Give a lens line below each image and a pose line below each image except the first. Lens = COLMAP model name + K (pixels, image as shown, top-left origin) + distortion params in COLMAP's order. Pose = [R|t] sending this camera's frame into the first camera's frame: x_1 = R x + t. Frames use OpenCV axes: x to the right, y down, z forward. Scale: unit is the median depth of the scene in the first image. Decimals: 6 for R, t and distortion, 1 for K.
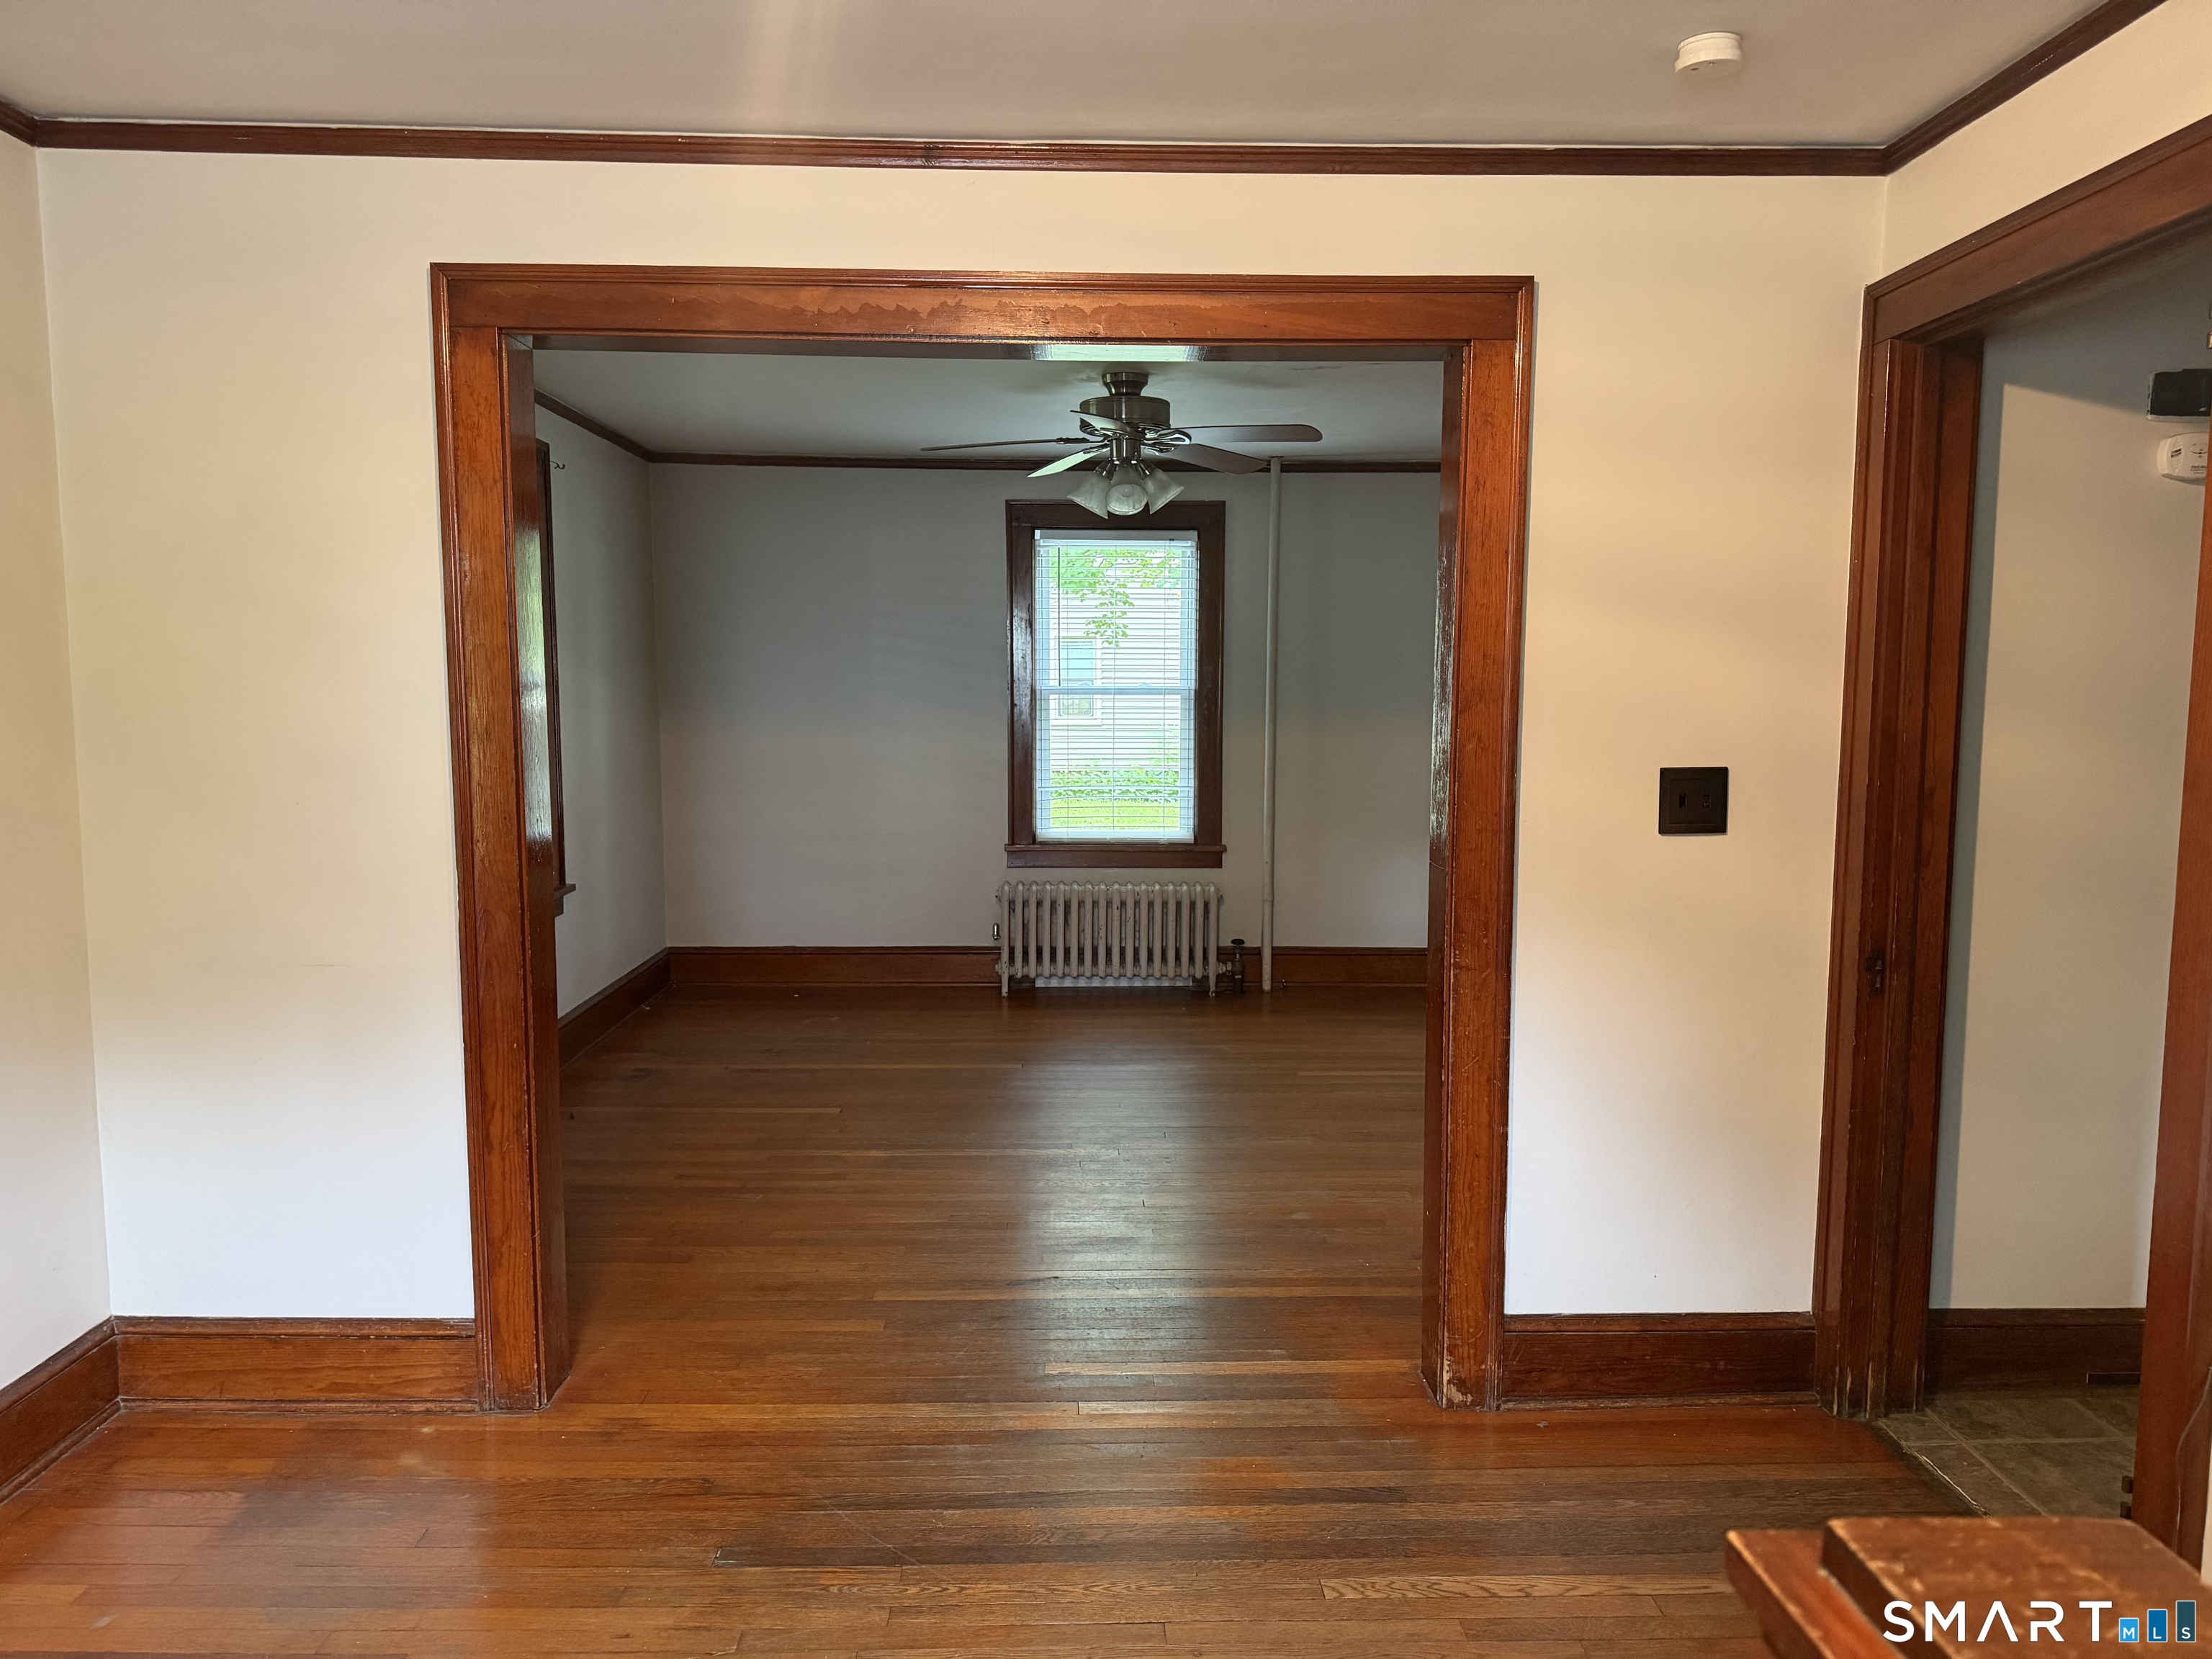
lens RADIAL K [[1559.1, 0, 1093.7], [0, 1559.1, 841.0], [0, 0, 1]] dist [0.028431, -0.029647]
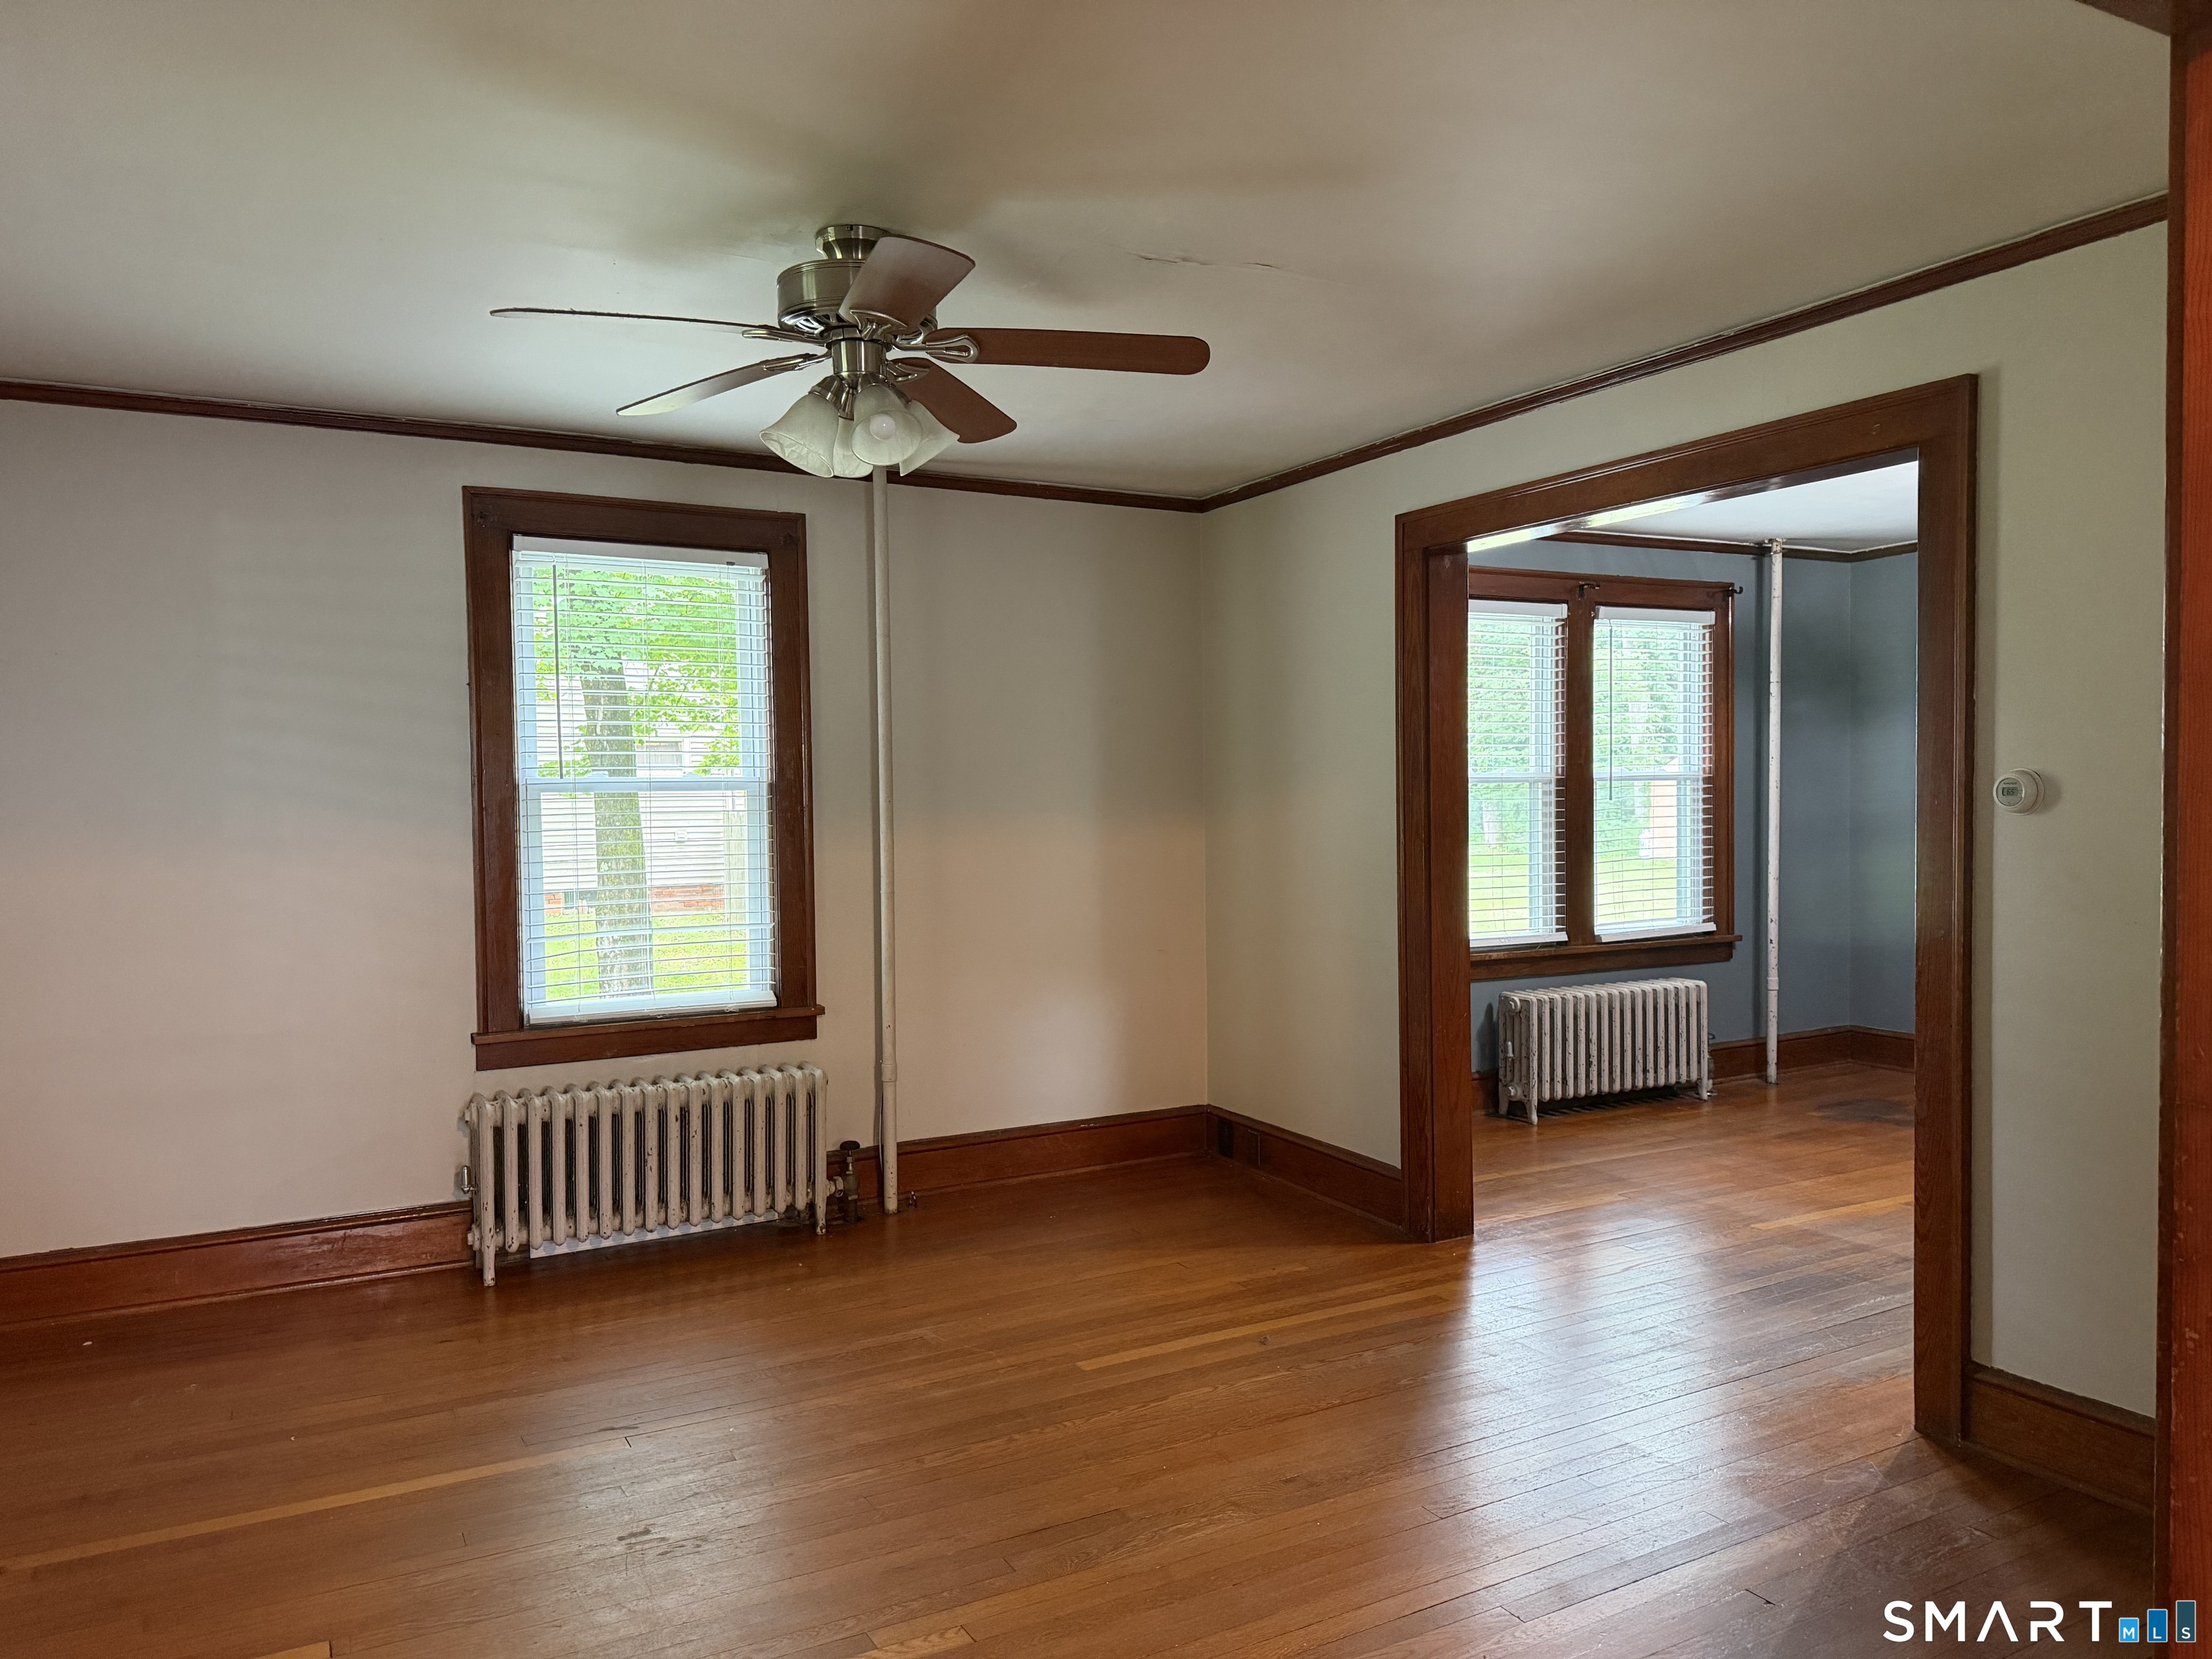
lens RADIAL K [[1559.1, 0, 1105.6], [0, 1559.1, 823.5], [0, 0, 1]] dist [0.028431, -0.029647]
pose [[0.872389, -0.024260, 0.488209, -0.141360], [0.069175, 0.994843, -0.074174, -0.017581], [-0.483892, 0.098481, 0.869569, 0.331427]]
